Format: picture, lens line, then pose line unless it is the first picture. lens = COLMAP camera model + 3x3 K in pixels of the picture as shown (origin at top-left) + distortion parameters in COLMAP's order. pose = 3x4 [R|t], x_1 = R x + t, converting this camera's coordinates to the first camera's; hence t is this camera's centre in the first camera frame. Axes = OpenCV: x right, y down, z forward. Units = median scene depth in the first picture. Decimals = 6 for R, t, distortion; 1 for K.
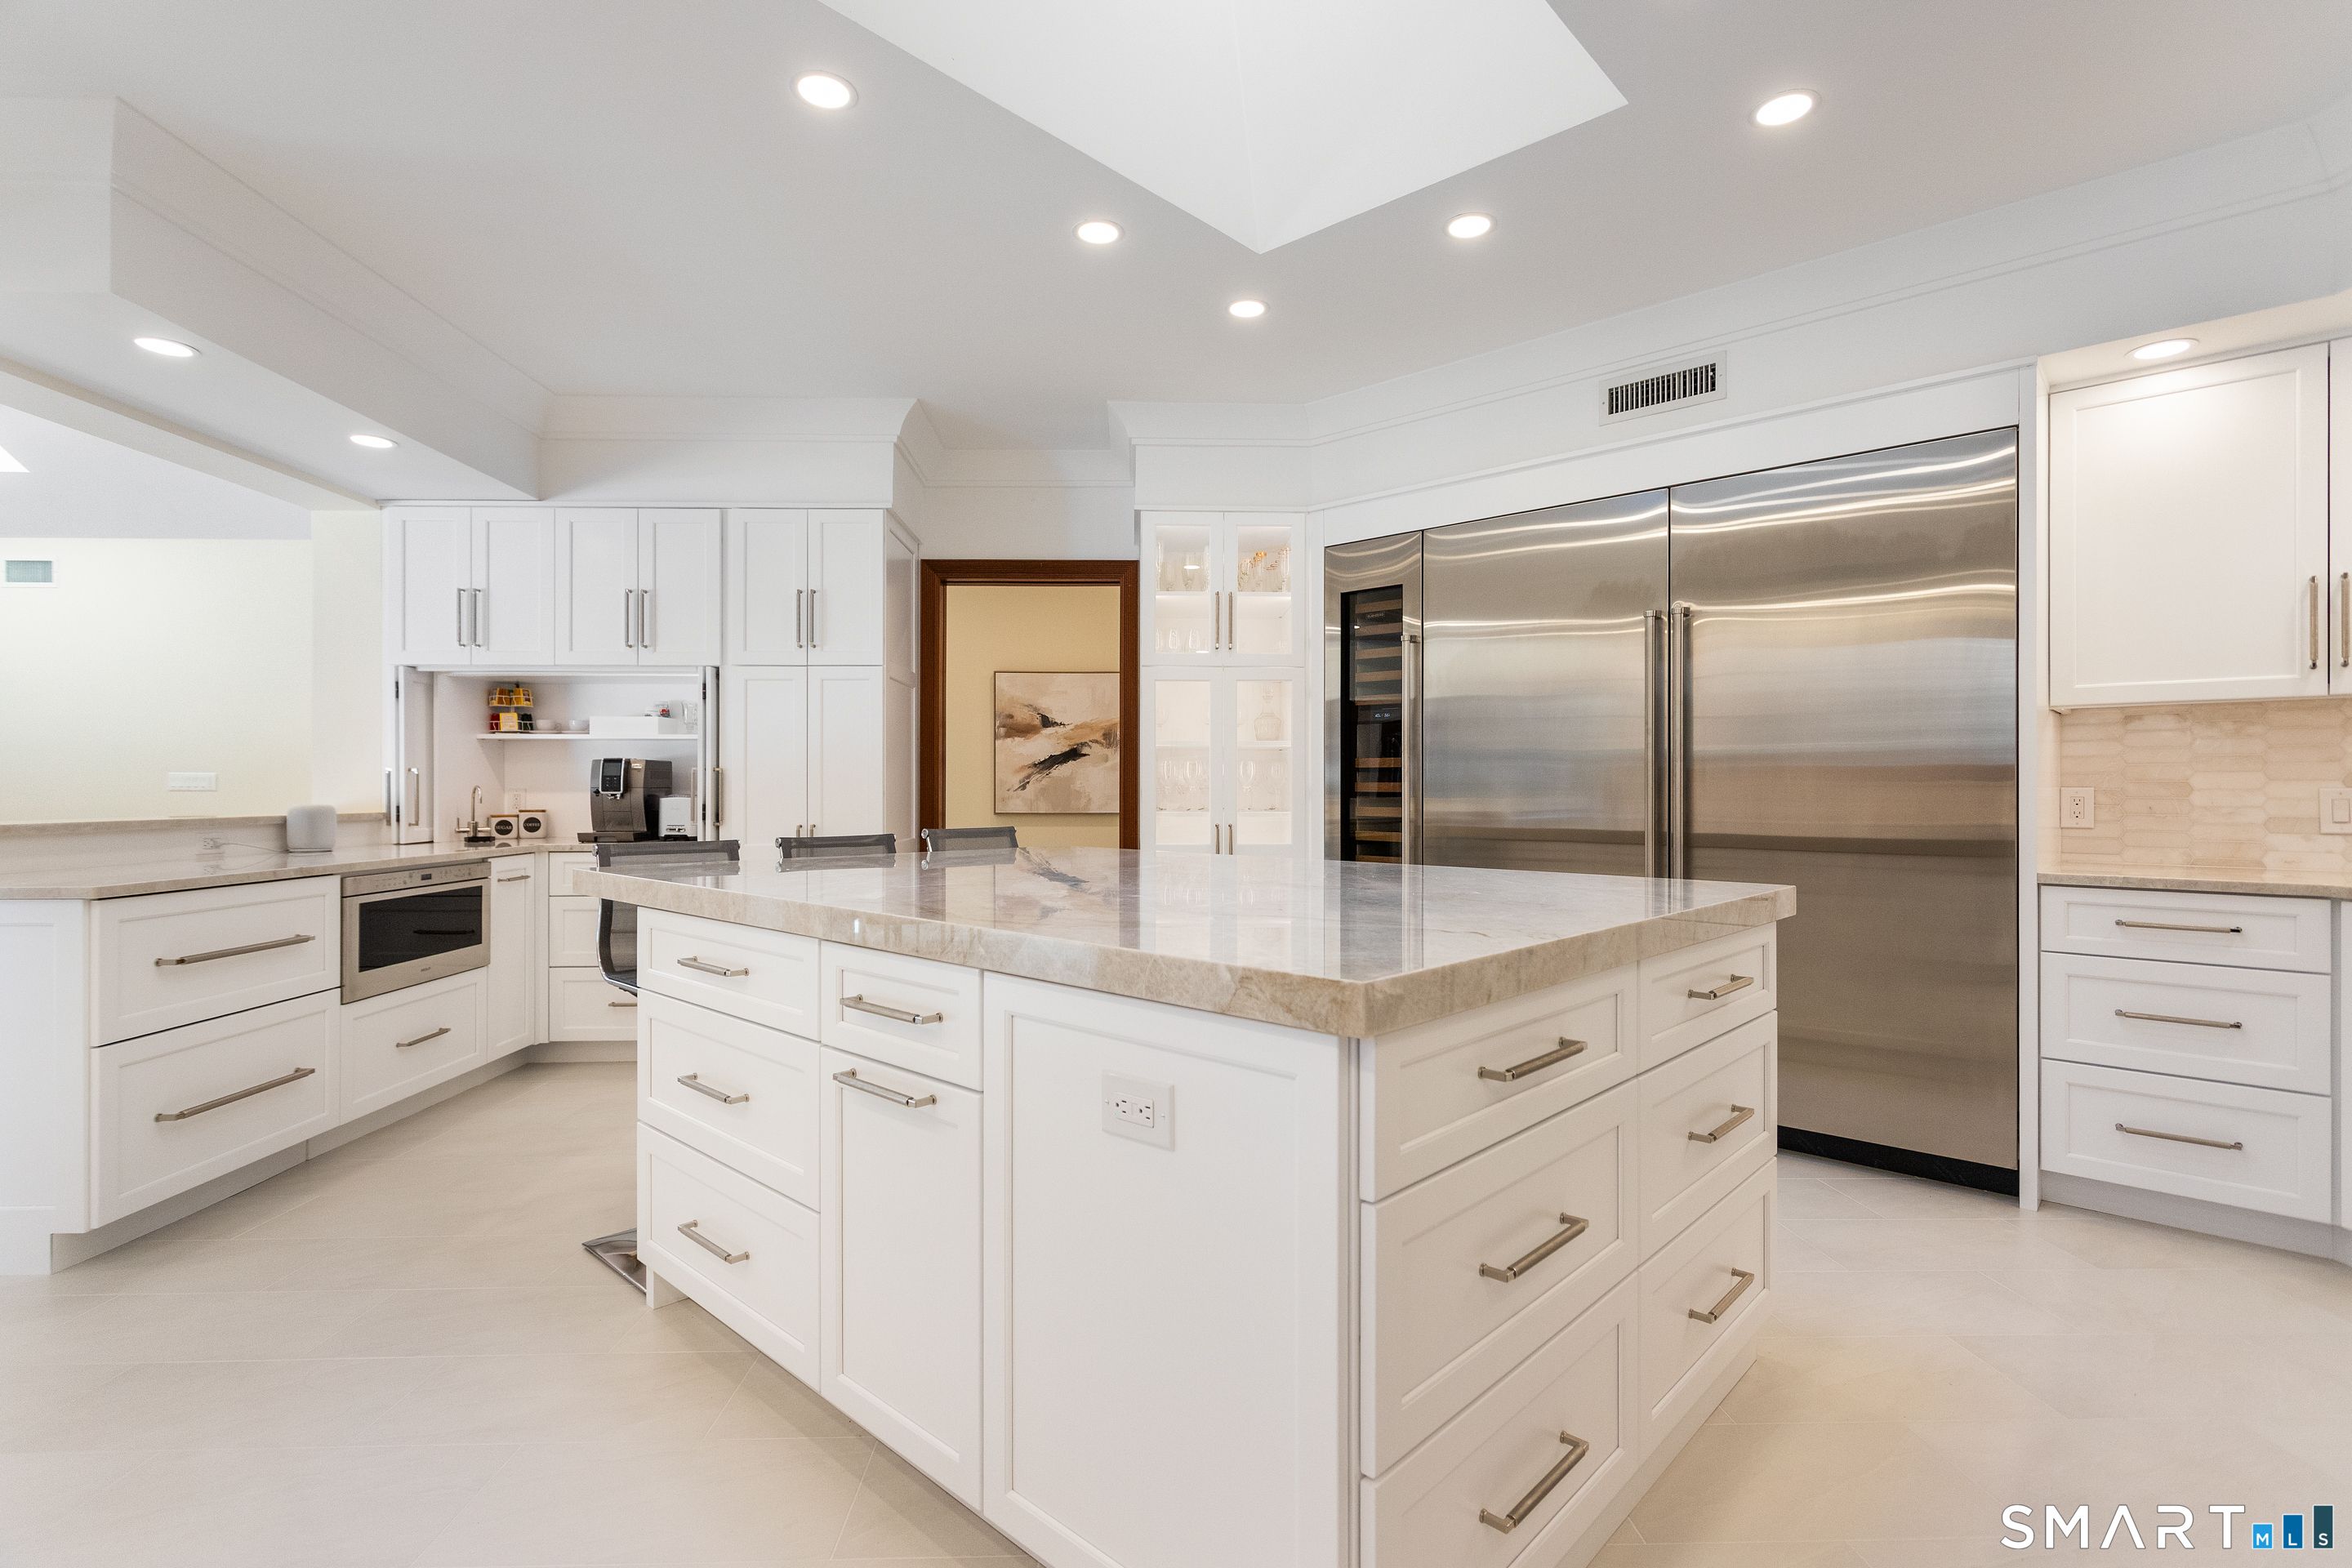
lens RADIAL K [[1118.9, 0, 1176.0], [0, 1118.9, 784.0], [0, 0, 1]] dist [0.001384, 0.001045]
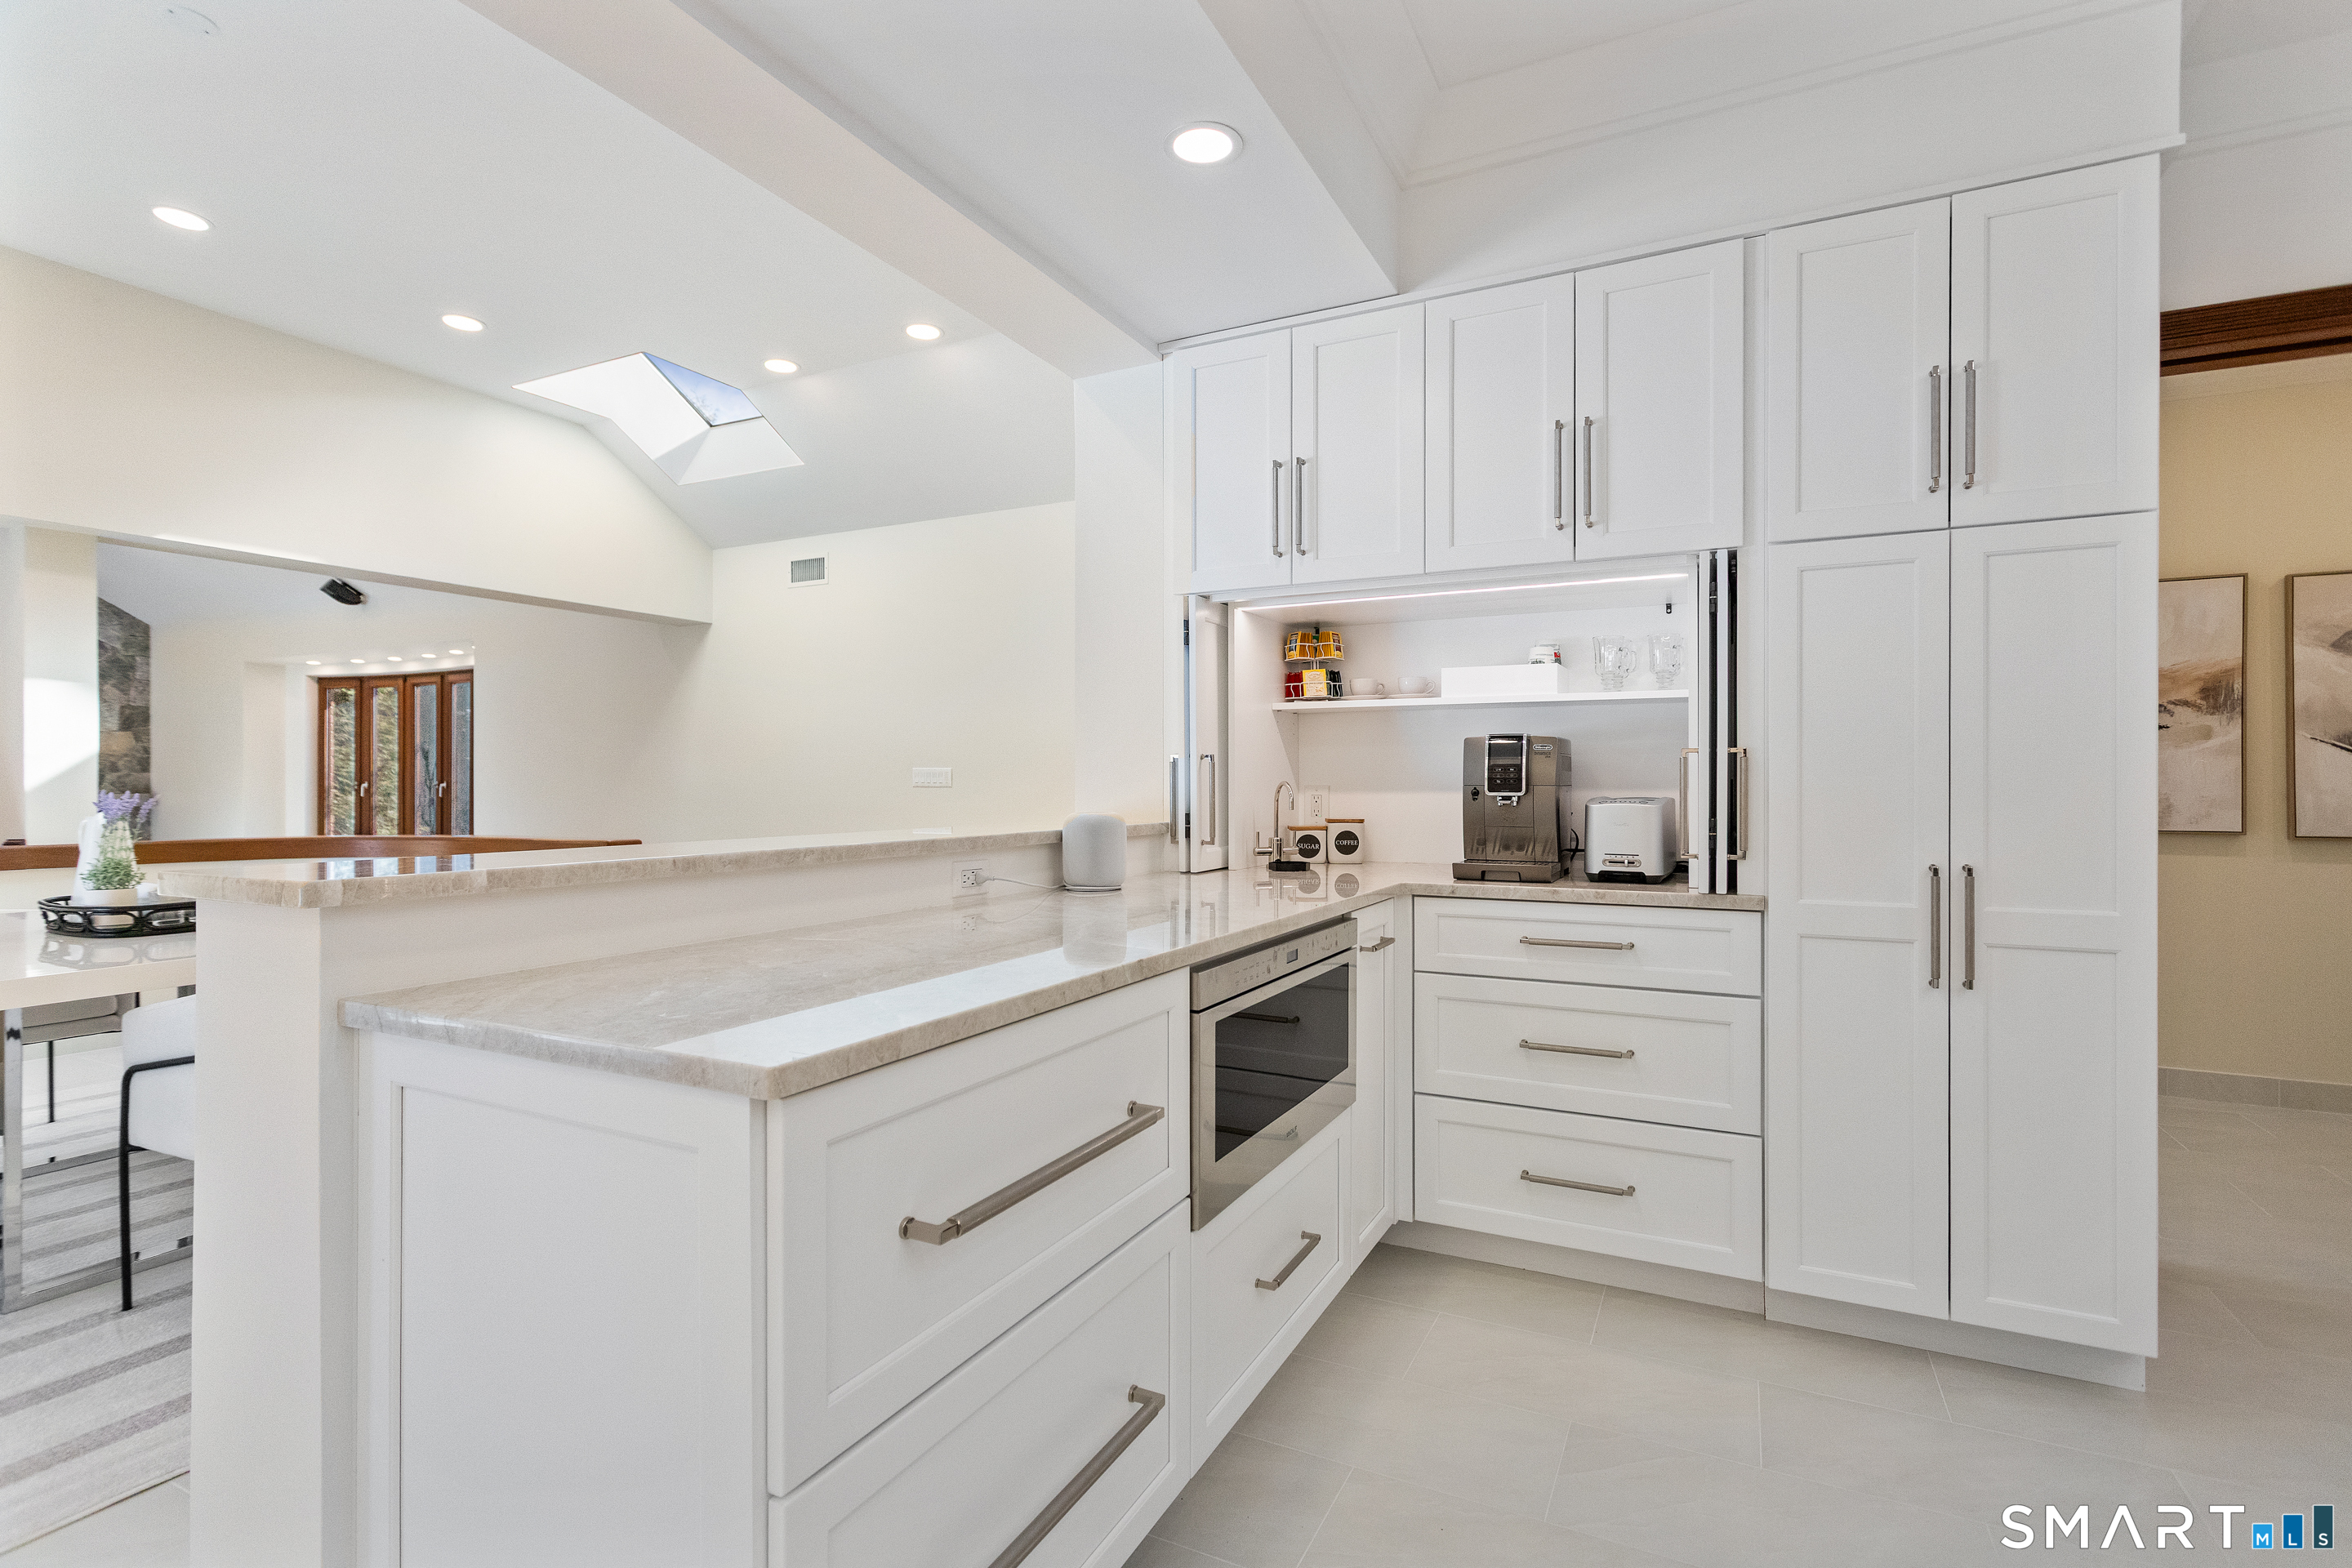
lens RADIAL K [[1118.9, 0, 1176.0], [0, 1118.9, 784.0], [0, 0, 1]] dist [0.001384, 0.001045]
pose [[0.878017, 0.001449, -0.478627, -0.380811], [0.000189, 0.999994, 0.003374, 0.000763], [0.478629, -0.003053, 0.878012, 0.419465]]
